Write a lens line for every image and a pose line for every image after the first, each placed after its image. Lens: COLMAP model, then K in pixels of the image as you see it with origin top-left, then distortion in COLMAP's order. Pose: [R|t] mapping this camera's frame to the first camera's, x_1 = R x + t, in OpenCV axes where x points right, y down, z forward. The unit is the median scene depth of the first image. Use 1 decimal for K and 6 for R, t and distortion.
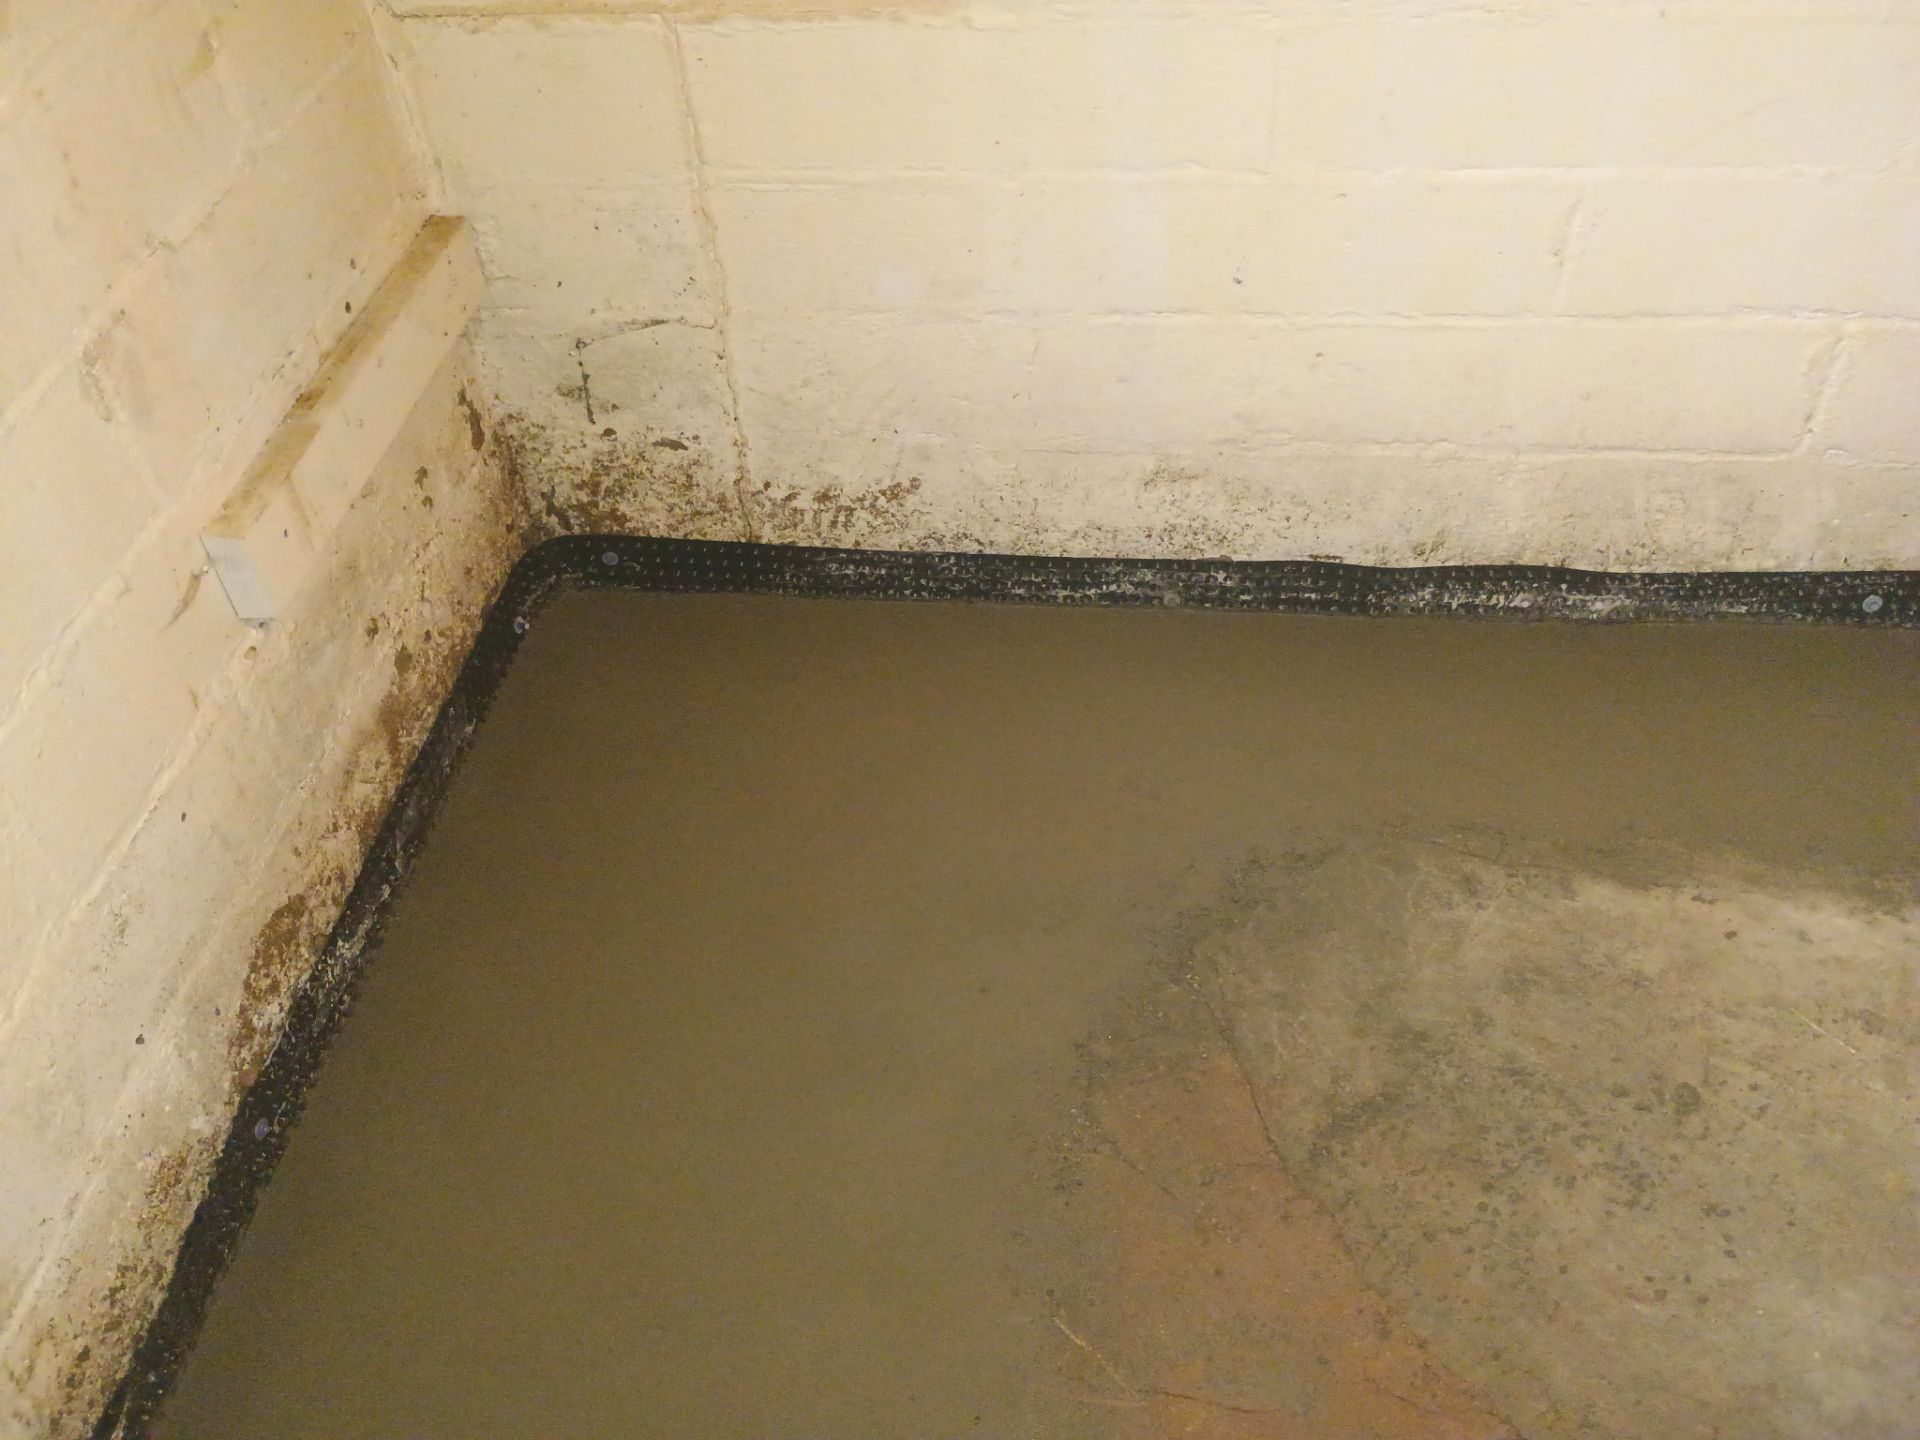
lens RADIAL K [[1675.3, 0, 990.4], [0, 1675.3, 727.0], [0, 0, 1]] dist [0.053133, -0.079342]
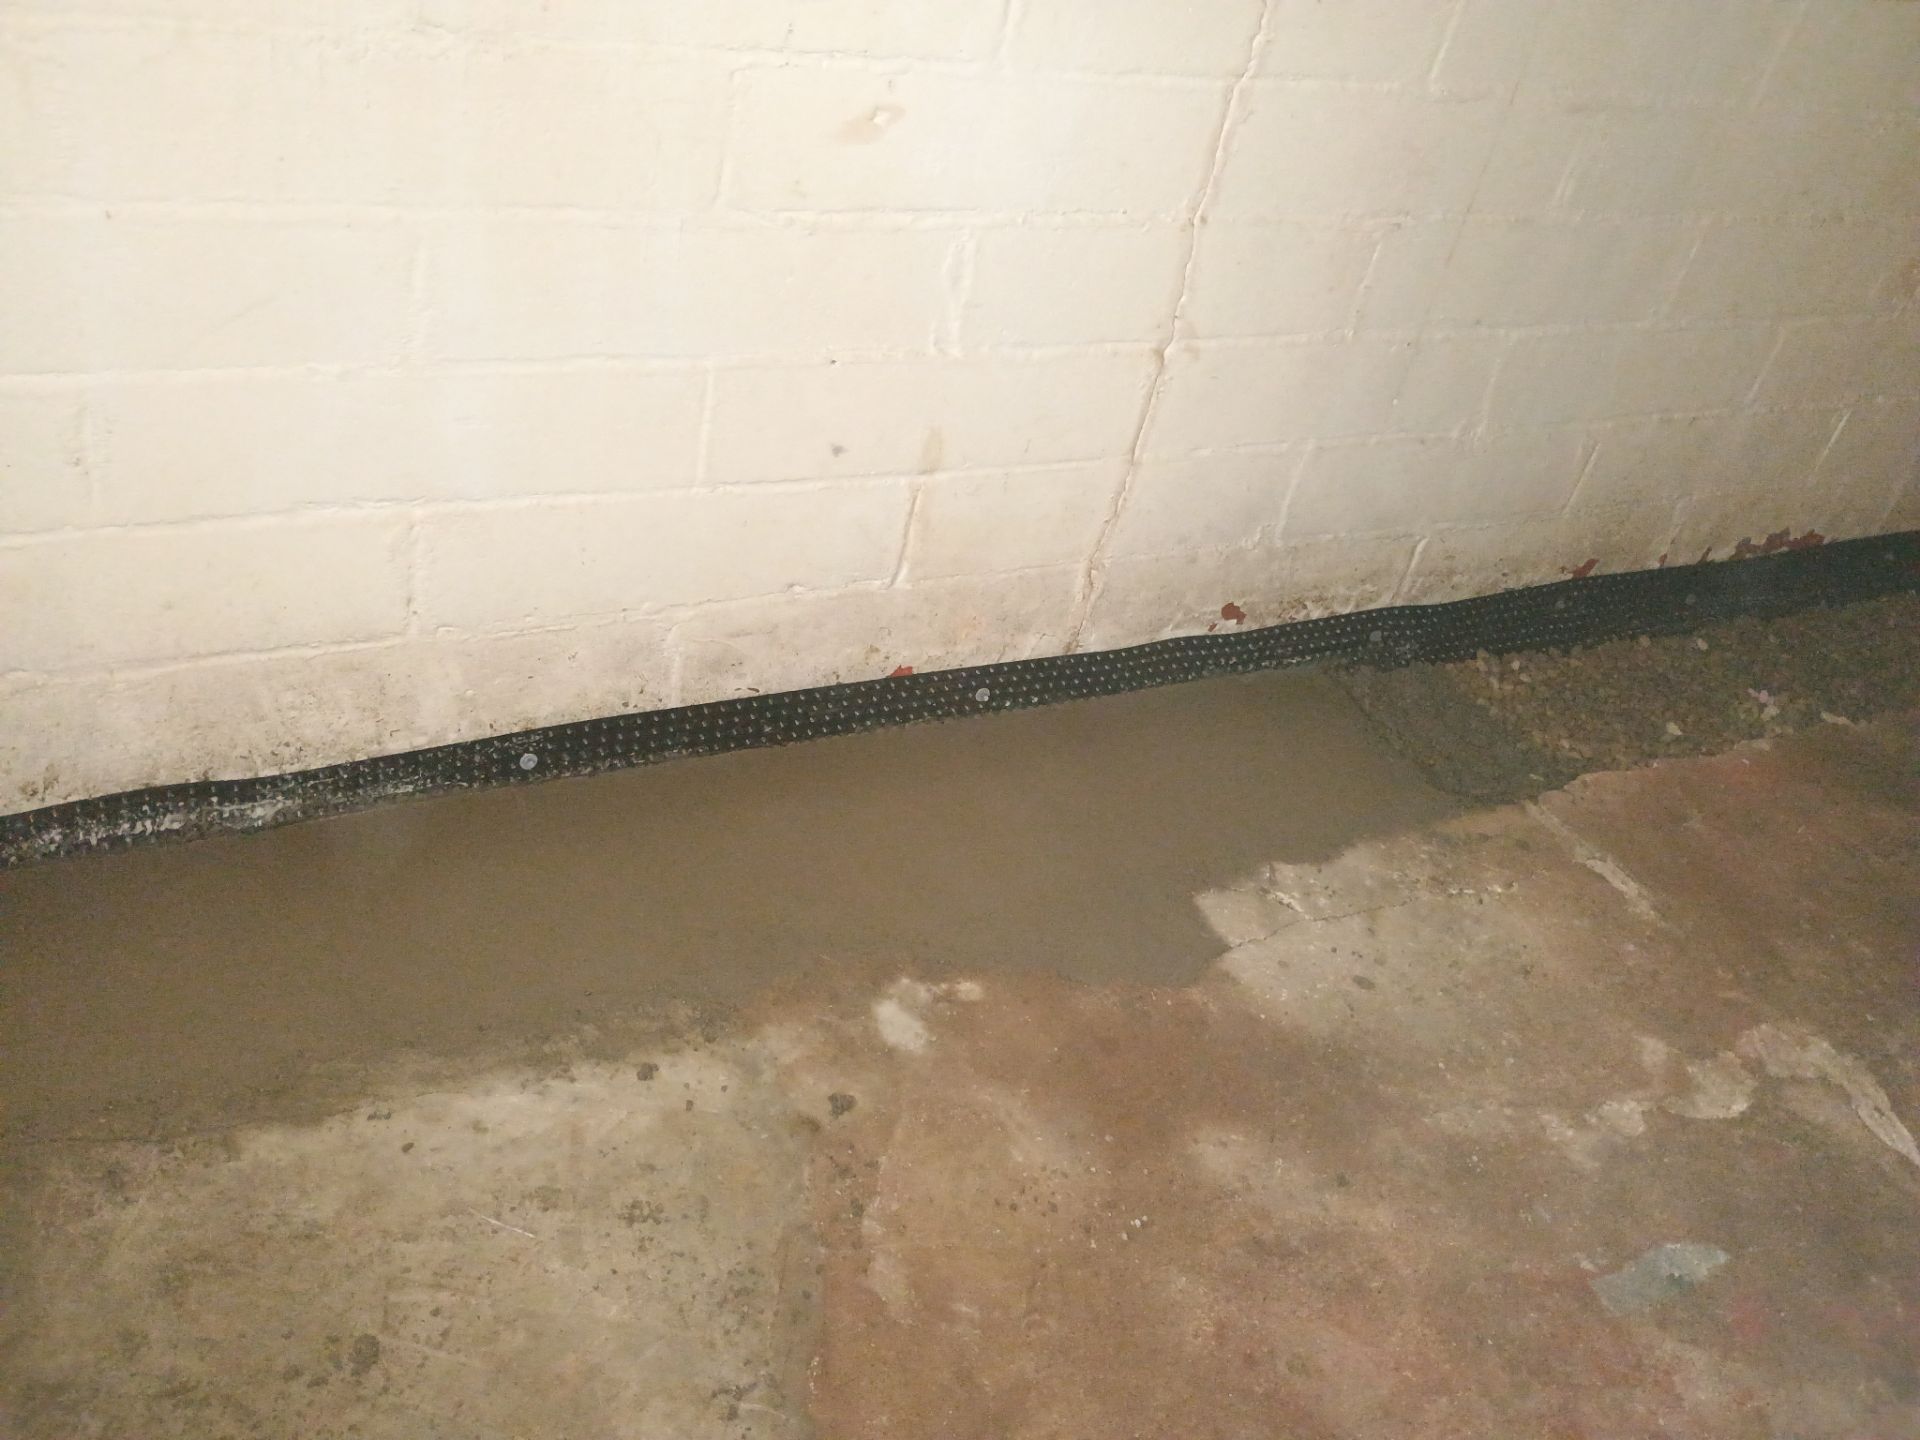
lens RADIAL K [[1675.3, 0, 990.4], [0, 1675.3, 727.0], [0, 0, 1]] dist [0.053133, -0.079342]
pose [[0.785633, -0.167011, 0.595724, 0.157180], [0.210061, 0.977684, -0.002932, -0.036516], [-0.581940, 0.127442, 0.803184, 0.003341]]
